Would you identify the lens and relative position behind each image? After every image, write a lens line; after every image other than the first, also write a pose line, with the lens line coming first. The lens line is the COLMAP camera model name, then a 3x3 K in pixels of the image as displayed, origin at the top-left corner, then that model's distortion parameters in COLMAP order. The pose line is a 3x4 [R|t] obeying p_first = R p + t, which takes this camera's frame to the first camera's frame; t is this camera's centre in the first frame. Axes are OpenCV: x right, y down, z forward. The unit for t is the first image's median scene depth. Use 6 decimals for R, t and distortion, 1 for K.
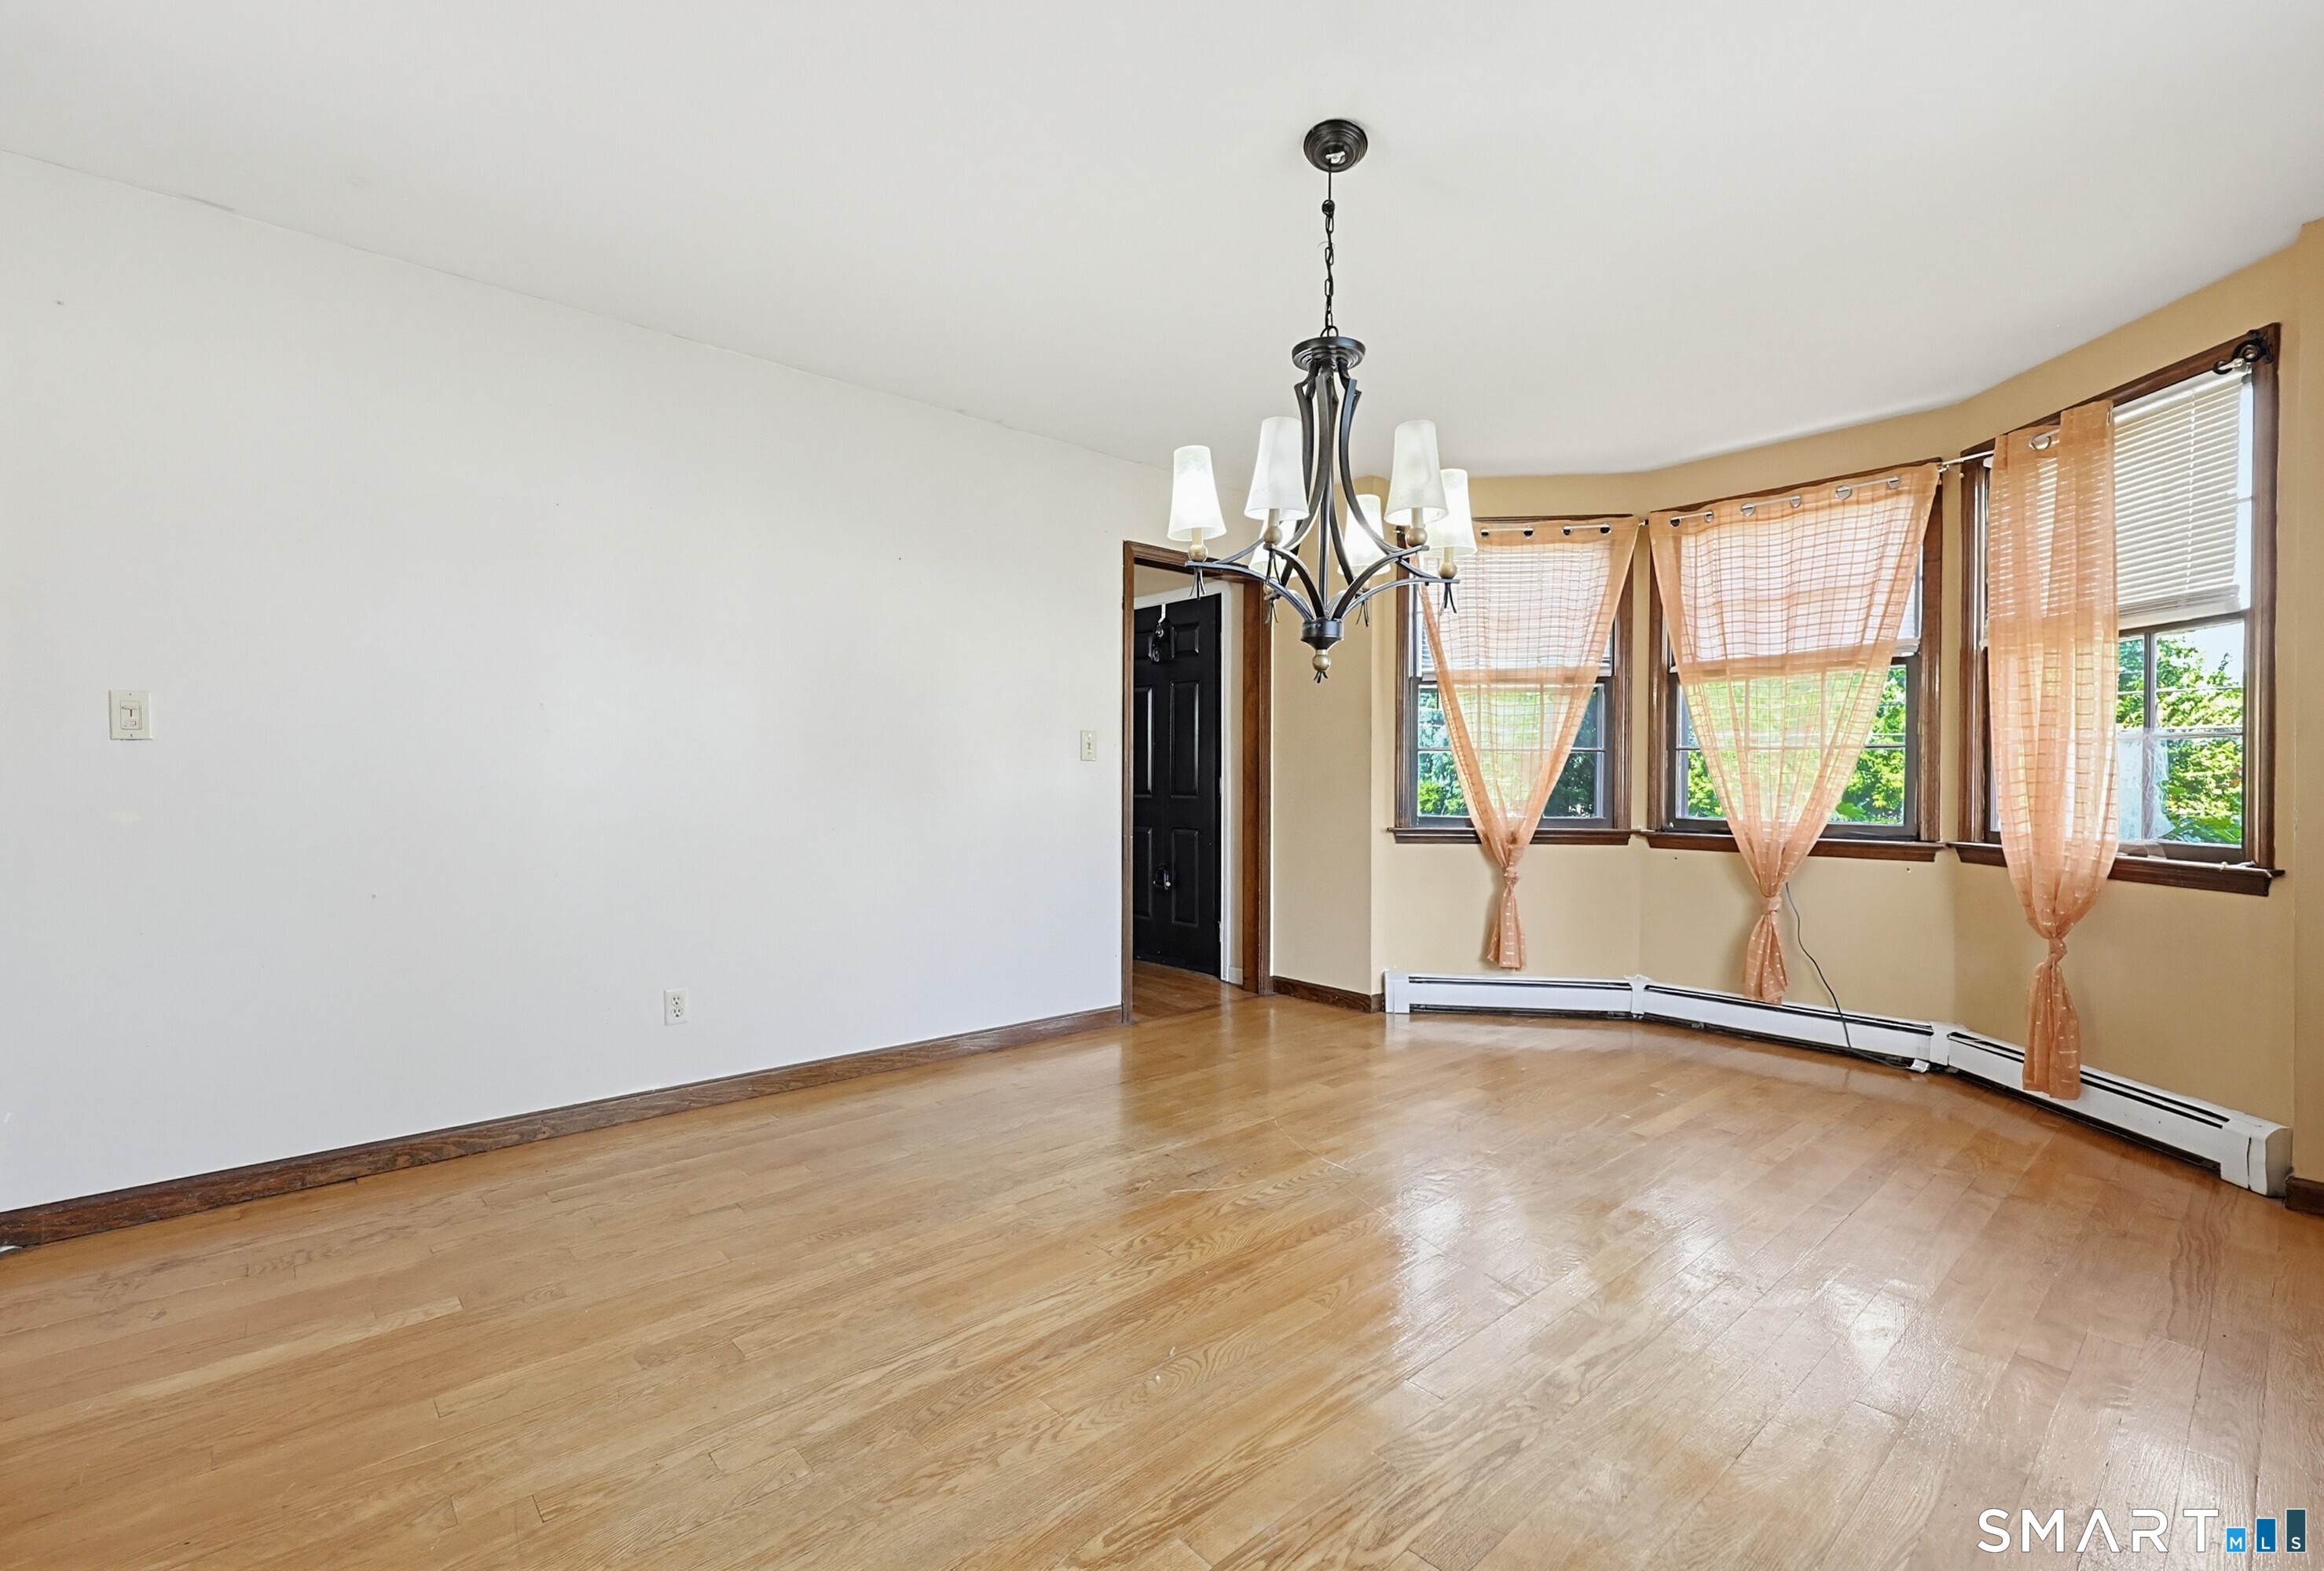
lens RADIAL K [[1007.5, 0, 1141.2], [0, 1007.5, 778.5], [0, 0, 1]] dist [0.001082, 0.000177]
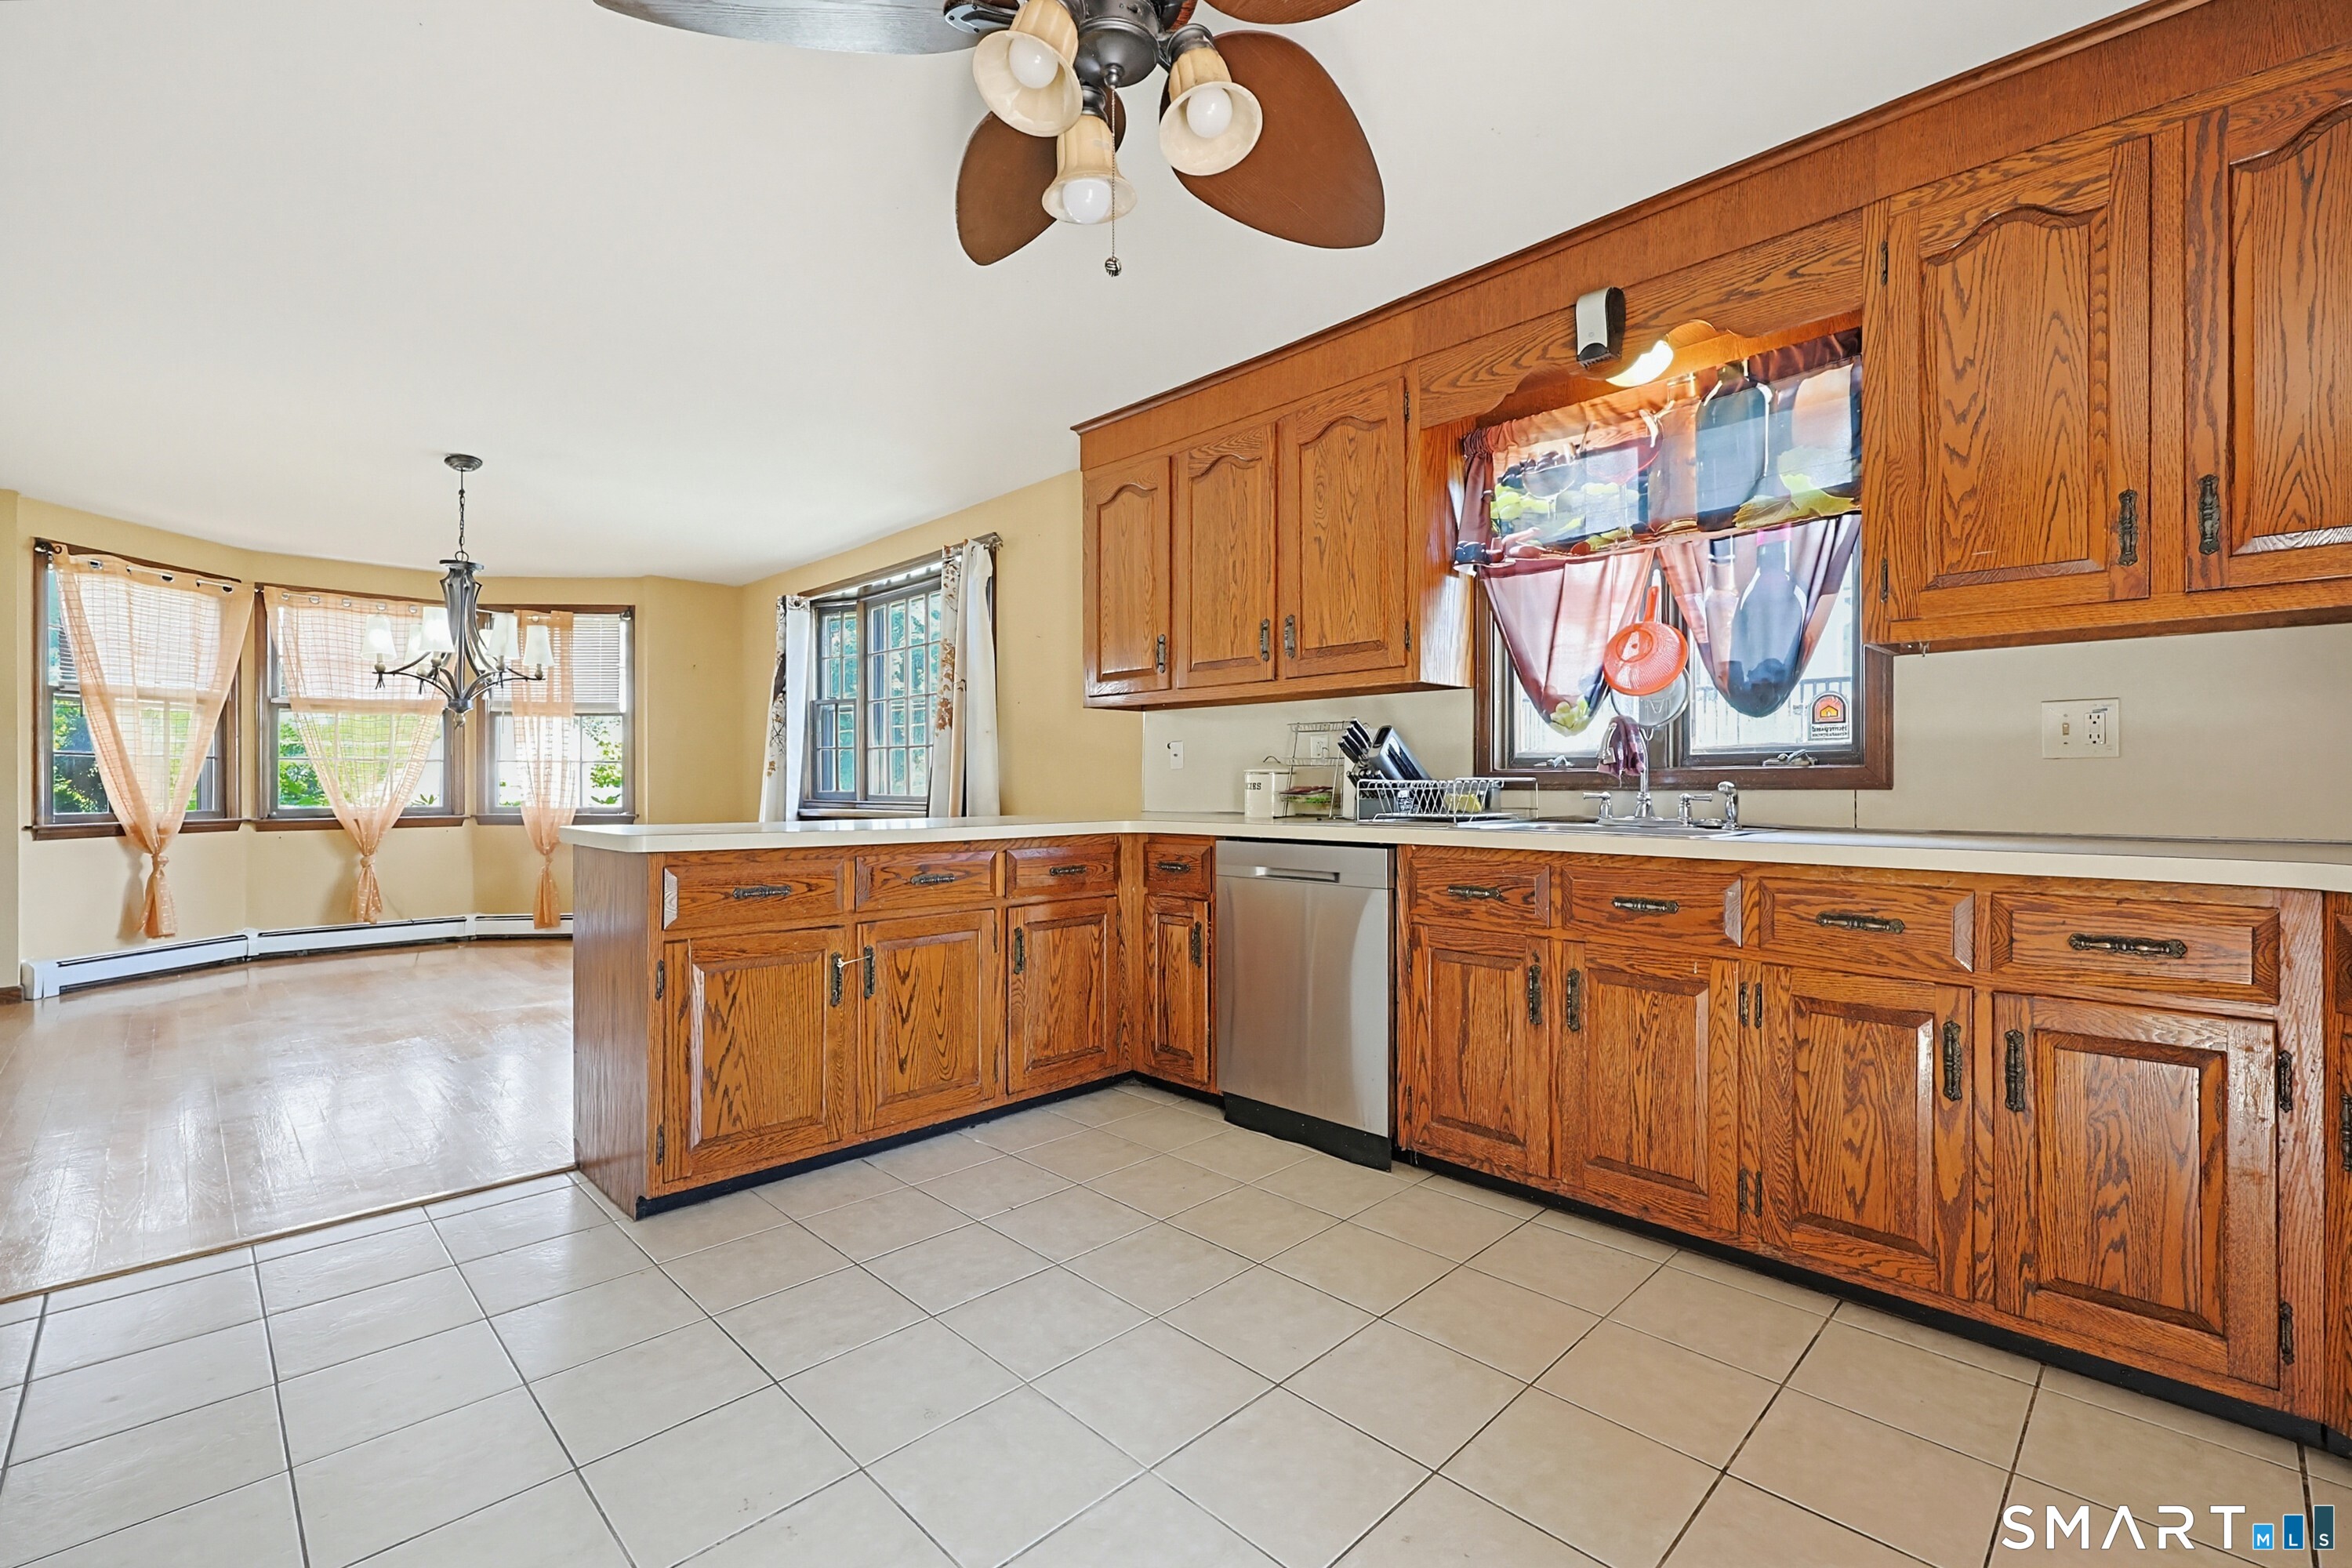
lens RADIAL K [[1019.3, 0, 1176.0], [0, 1019.3, 784.0], [0, 0, 1]] dist [0.020092, -0.000149]
pose [[-0.039145, -0.003252, 0.999228, -1.037577], [0.002725, 0.999991, 0.003361, 0.004821], [-0.999230, 0.002854, -0.039135, -0.190169]]
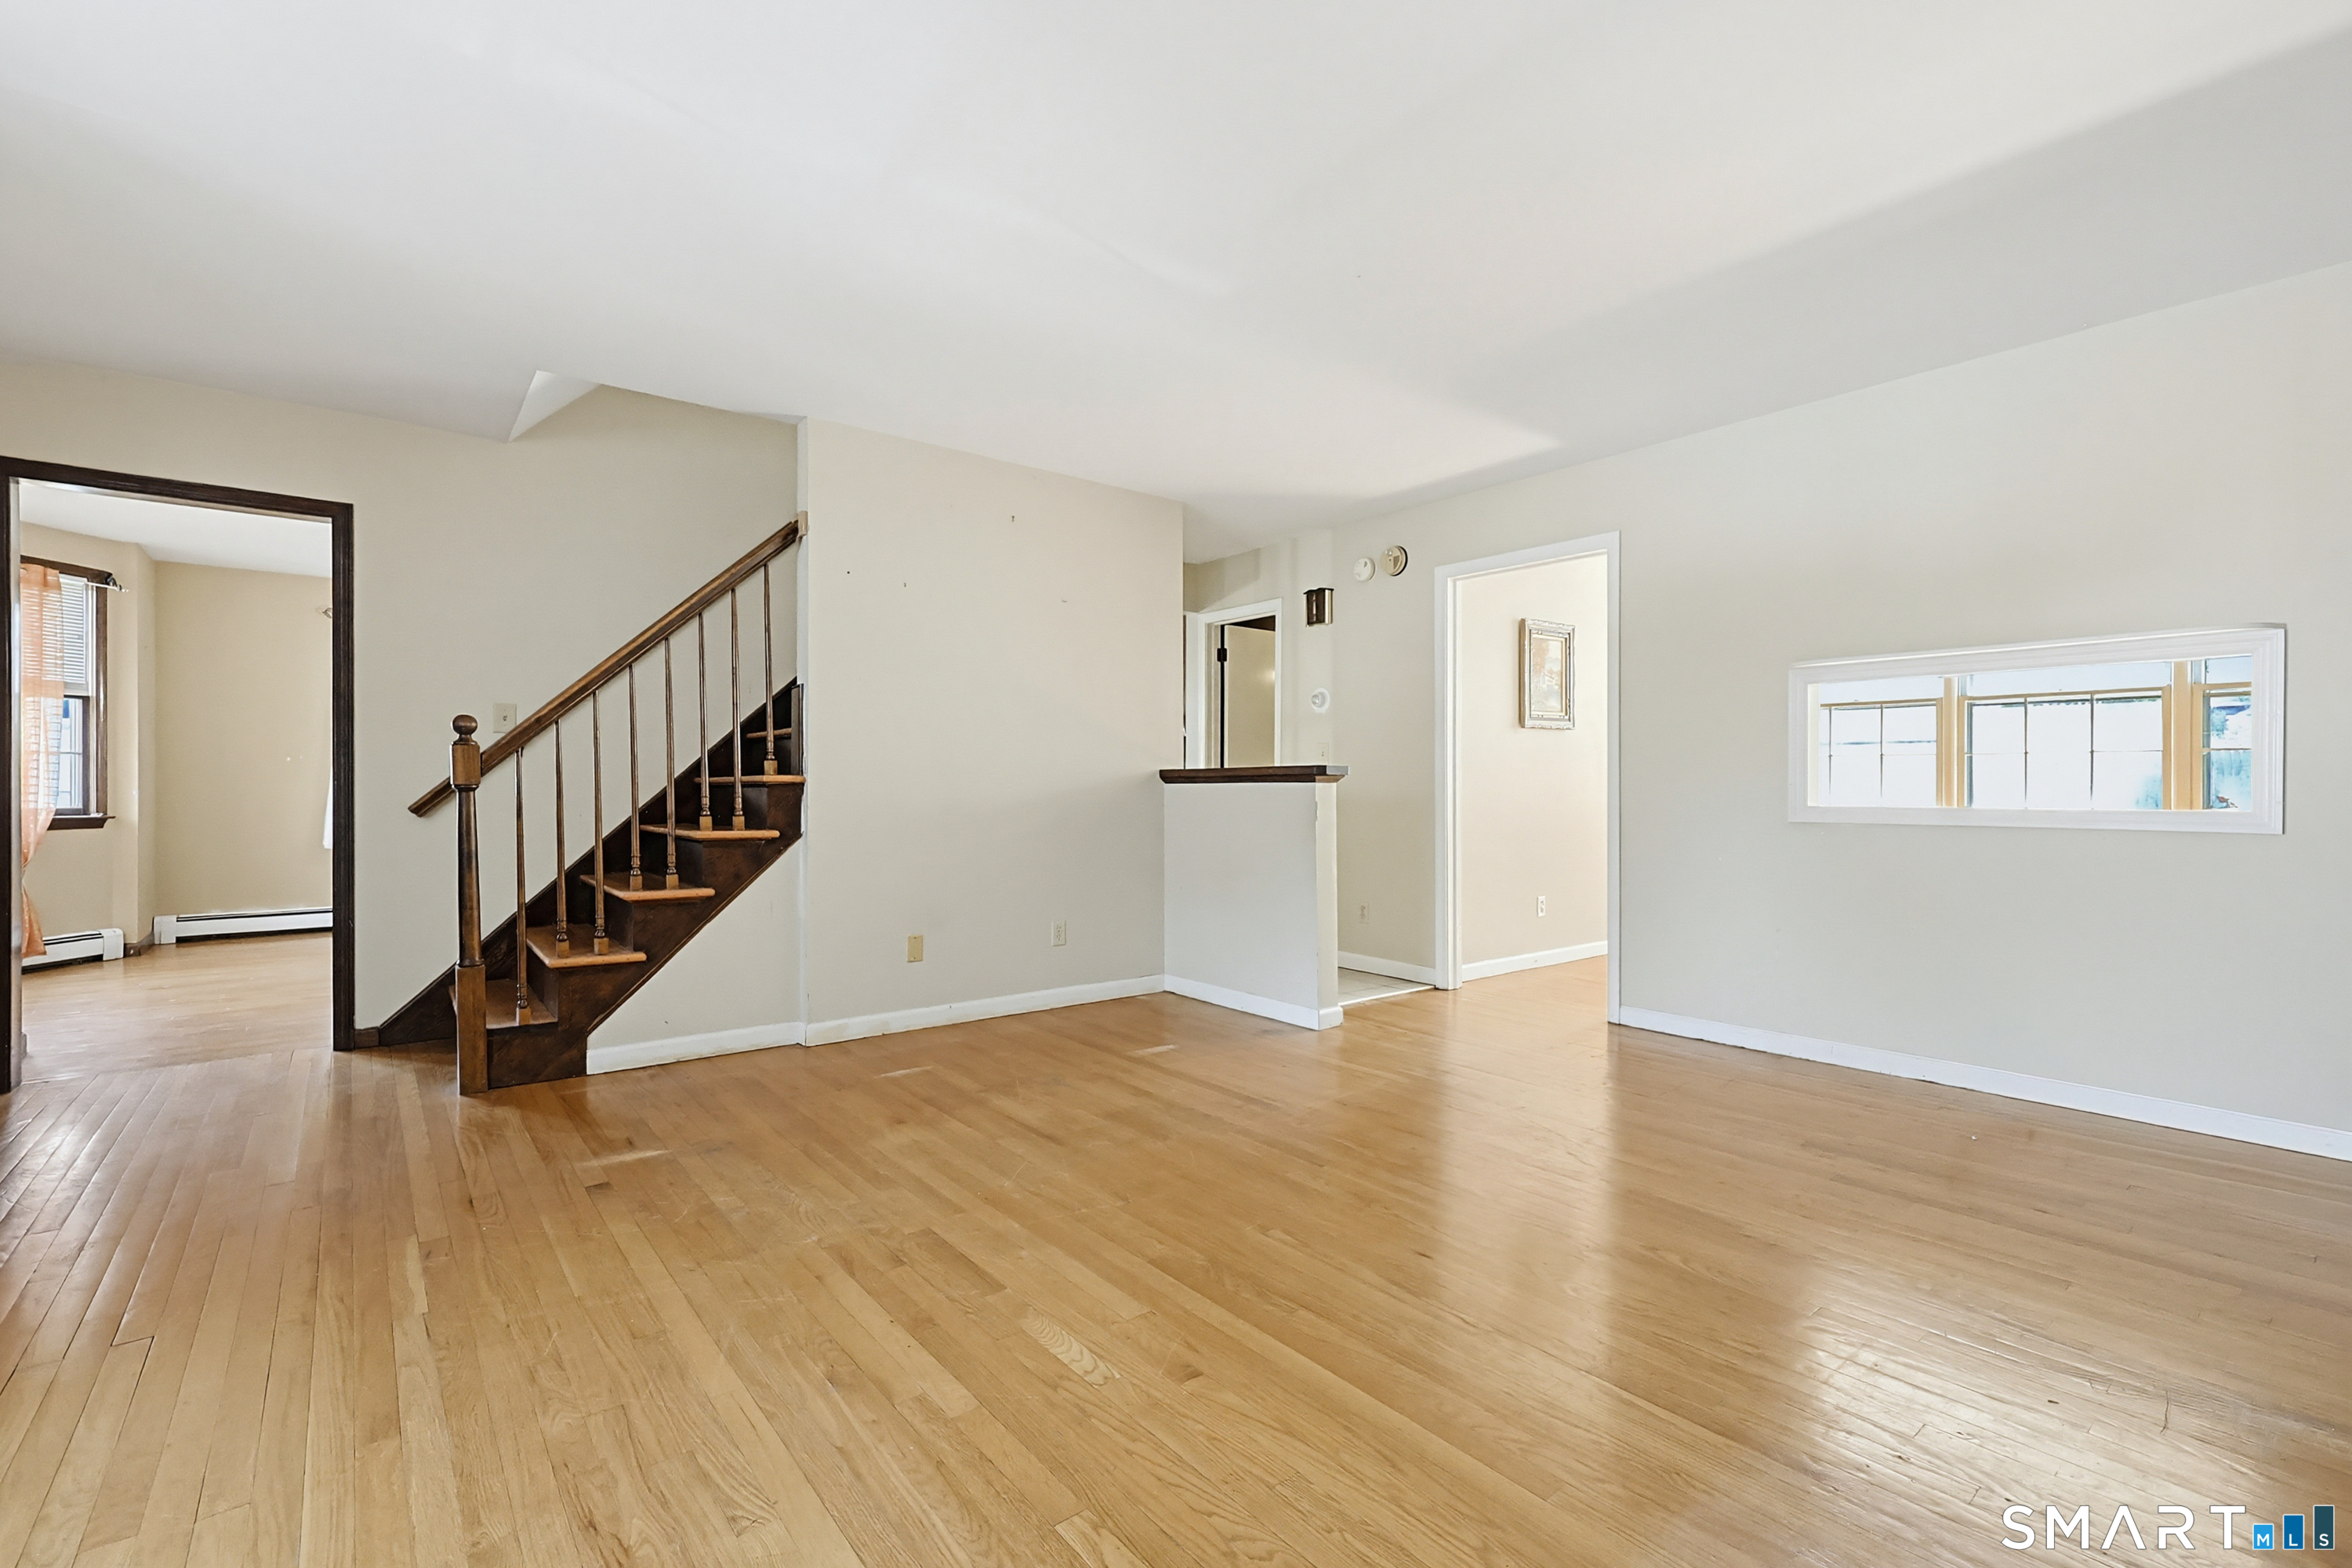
lens RADIAL K [[1019.3, 0, 1176.0], [0, 1019.3, 784.0], [0, 0, 1]] dist [0.020092, -0.000149]
pose [[-0.998366, -0.007089, 0.056700, -0.902781], [-0.006811, 0.999964, 0.005095, -0.004461], [-0.056734, 0.004700, -0.998378, 2.095723]]
